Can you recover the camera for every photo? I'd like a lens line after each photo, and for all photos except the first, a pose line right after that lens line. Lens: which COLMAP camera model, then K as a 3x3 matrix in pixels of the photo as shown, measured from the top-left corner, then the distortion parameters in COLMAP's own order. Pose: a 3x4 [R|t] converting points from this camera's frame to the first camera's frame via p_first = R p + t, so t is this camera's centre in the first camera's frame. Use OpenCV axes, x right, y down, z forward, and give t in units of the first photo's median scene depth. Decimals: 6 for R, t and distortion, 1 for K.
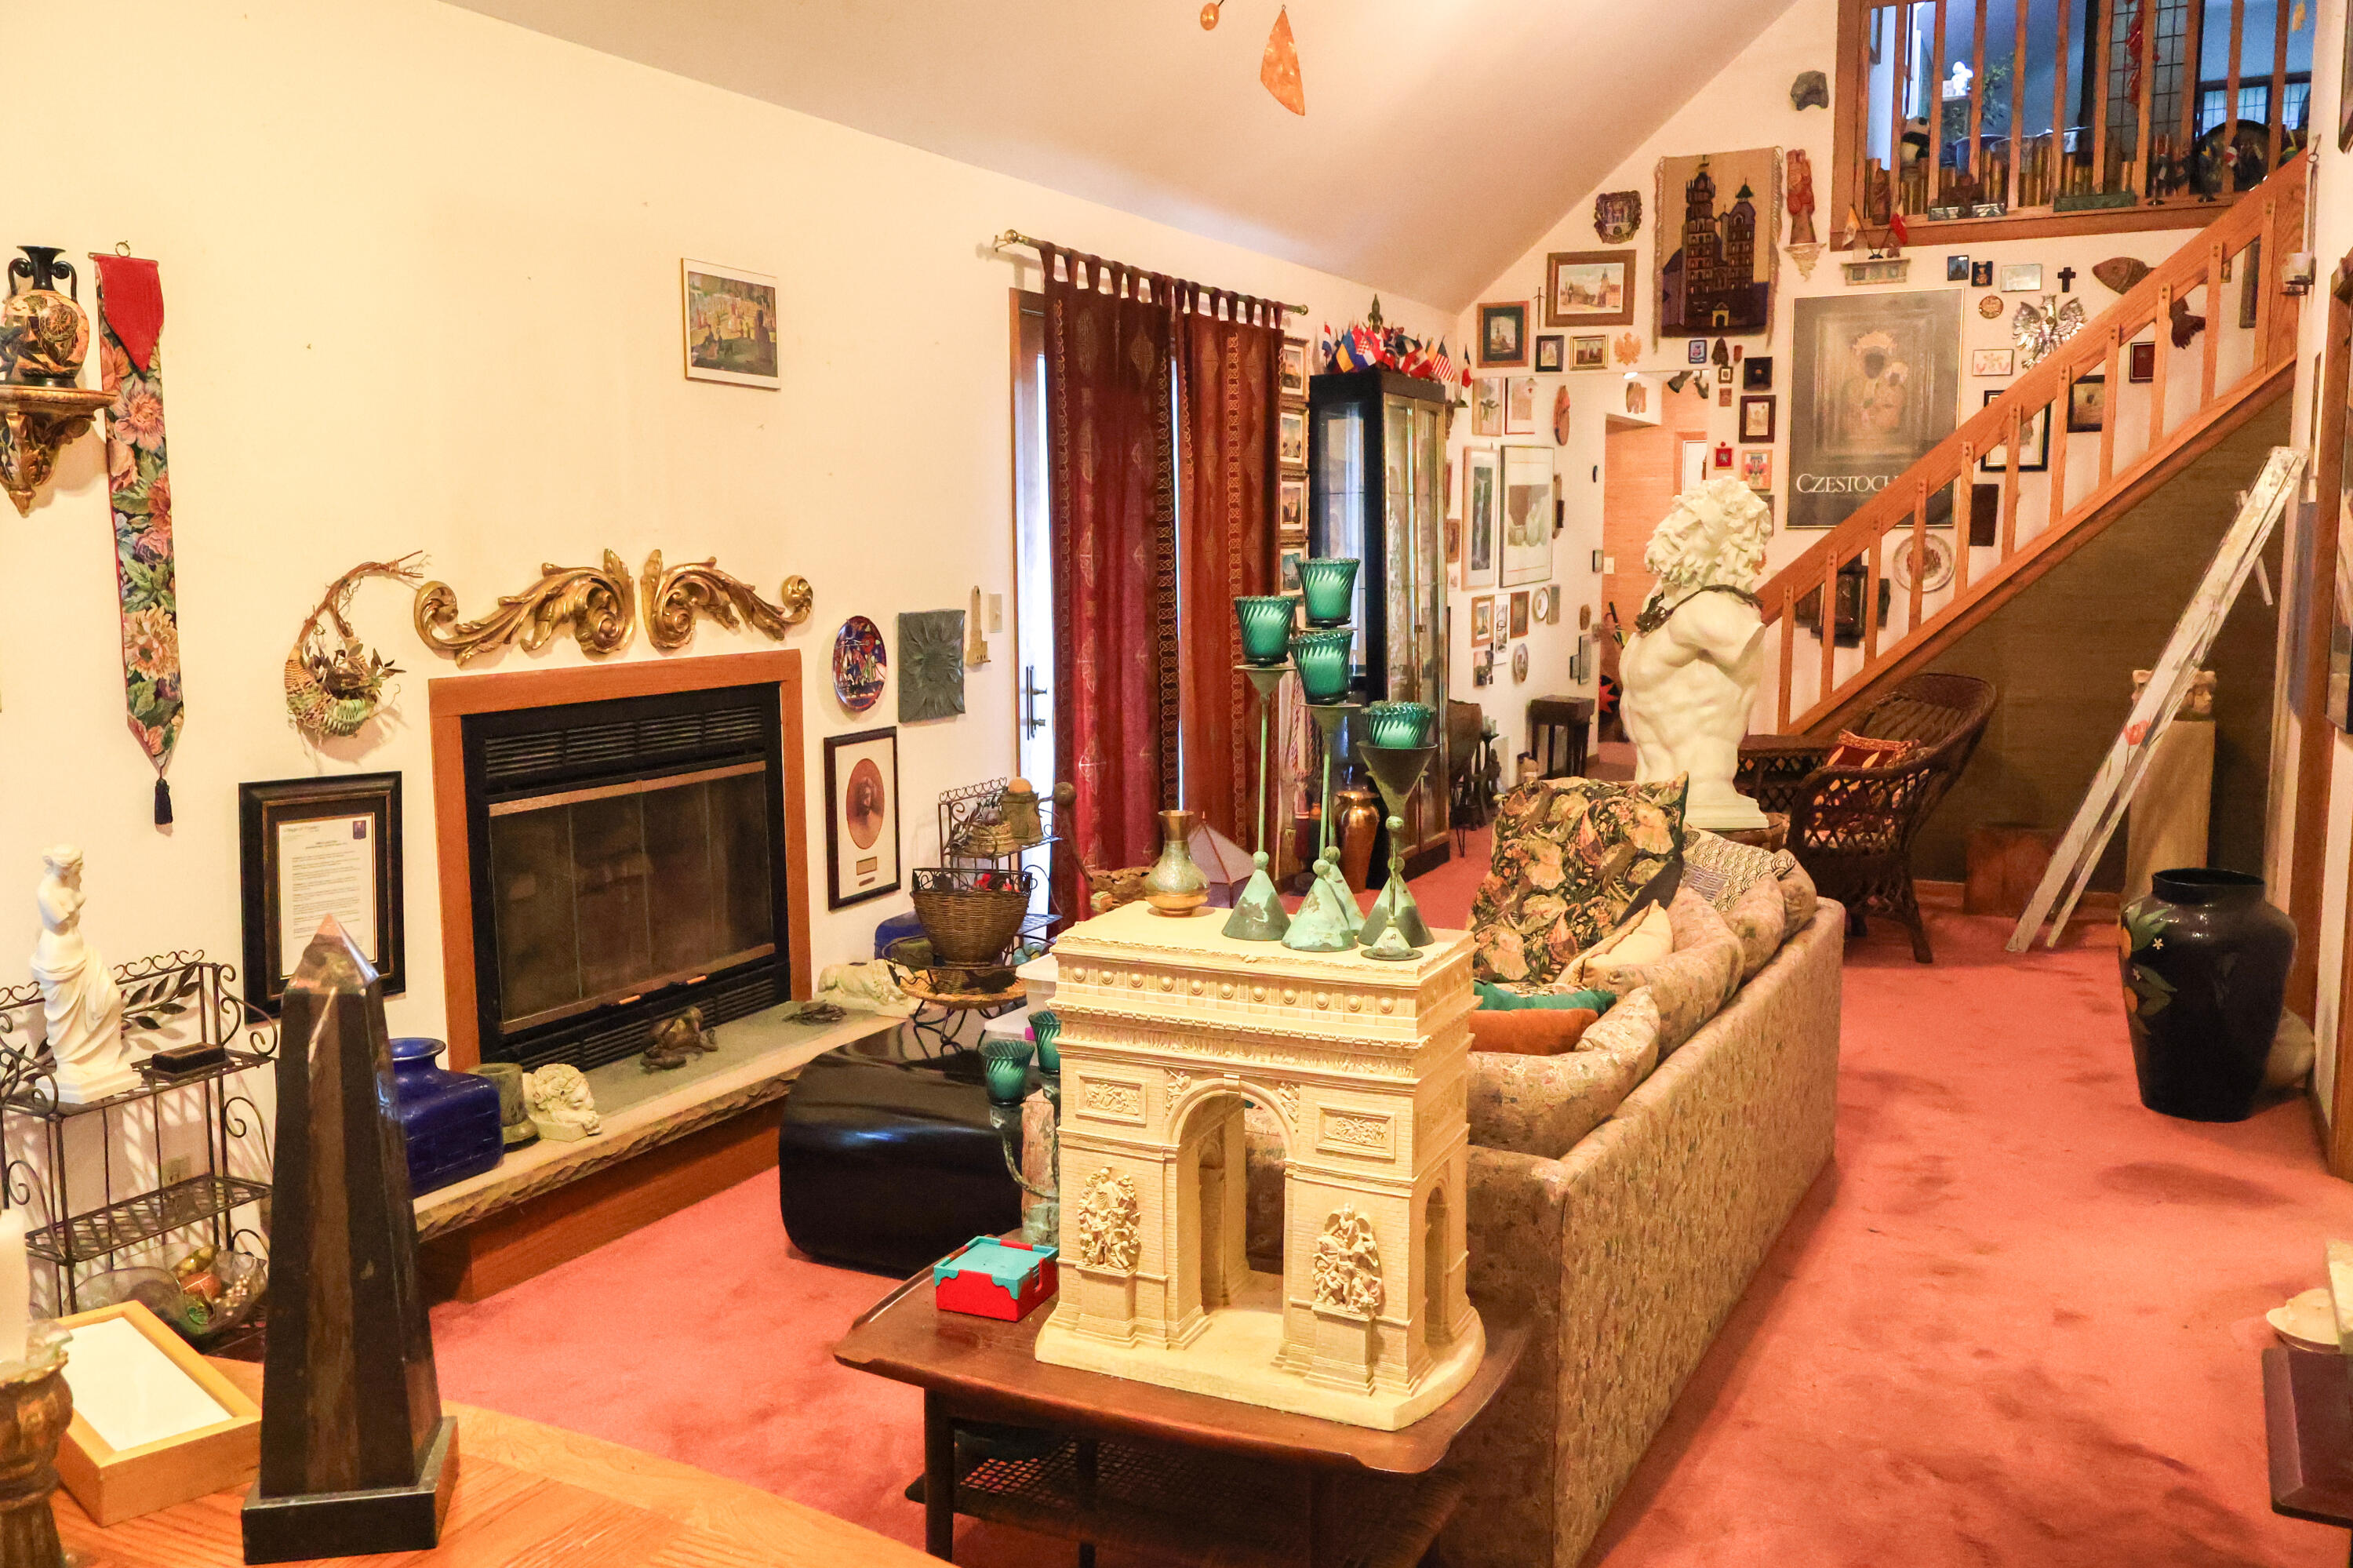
lens RADIAL K [[1984.5, 0, 1176.5], [0, 1984.5, 784.0], [0, 0, 1]] dist [-0.125708, 0.000647]
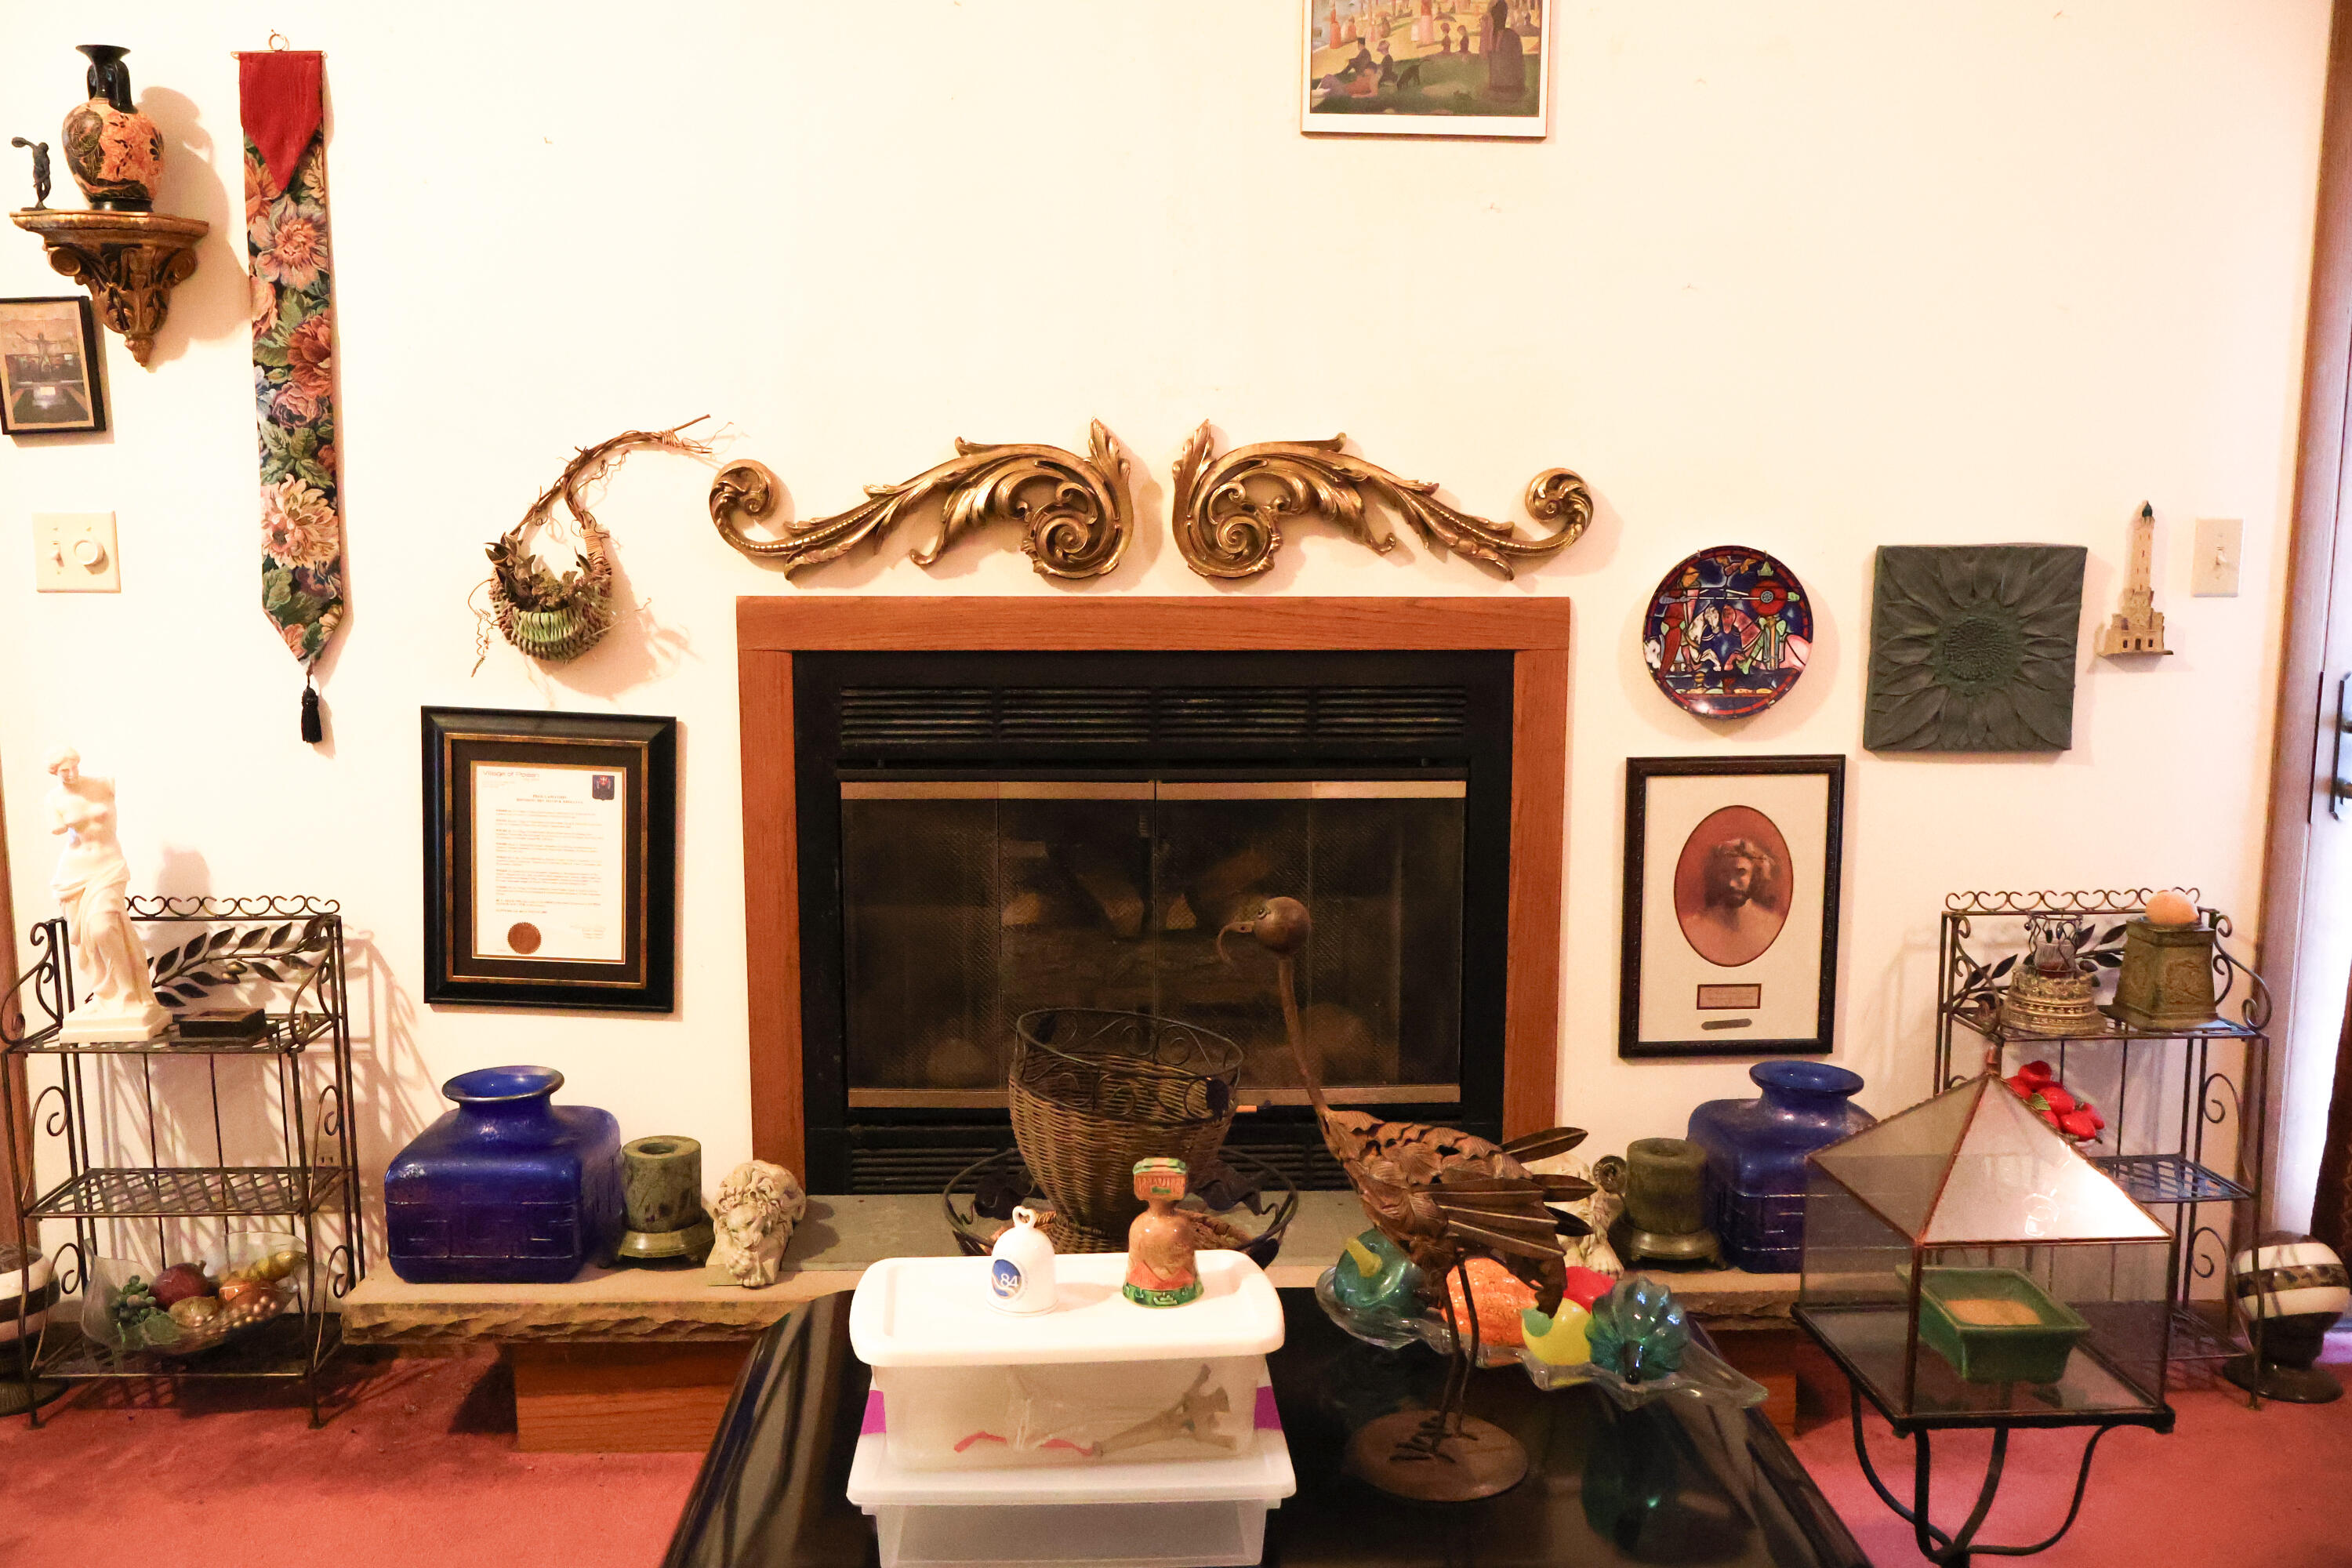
lens RADIAL K [[1962.3, 0, 1176.0], [0, 1962.3, 732.2], [0, 0, 1]] dist [-0.041540, -0.001560]
pose [[0.452945, 0.120798, -0.883317, 0.339399], [-0.109396, 0.990822, 0.079404, -0.080404], [0.884801, 0.060666, 0.462002, 0.826808]]
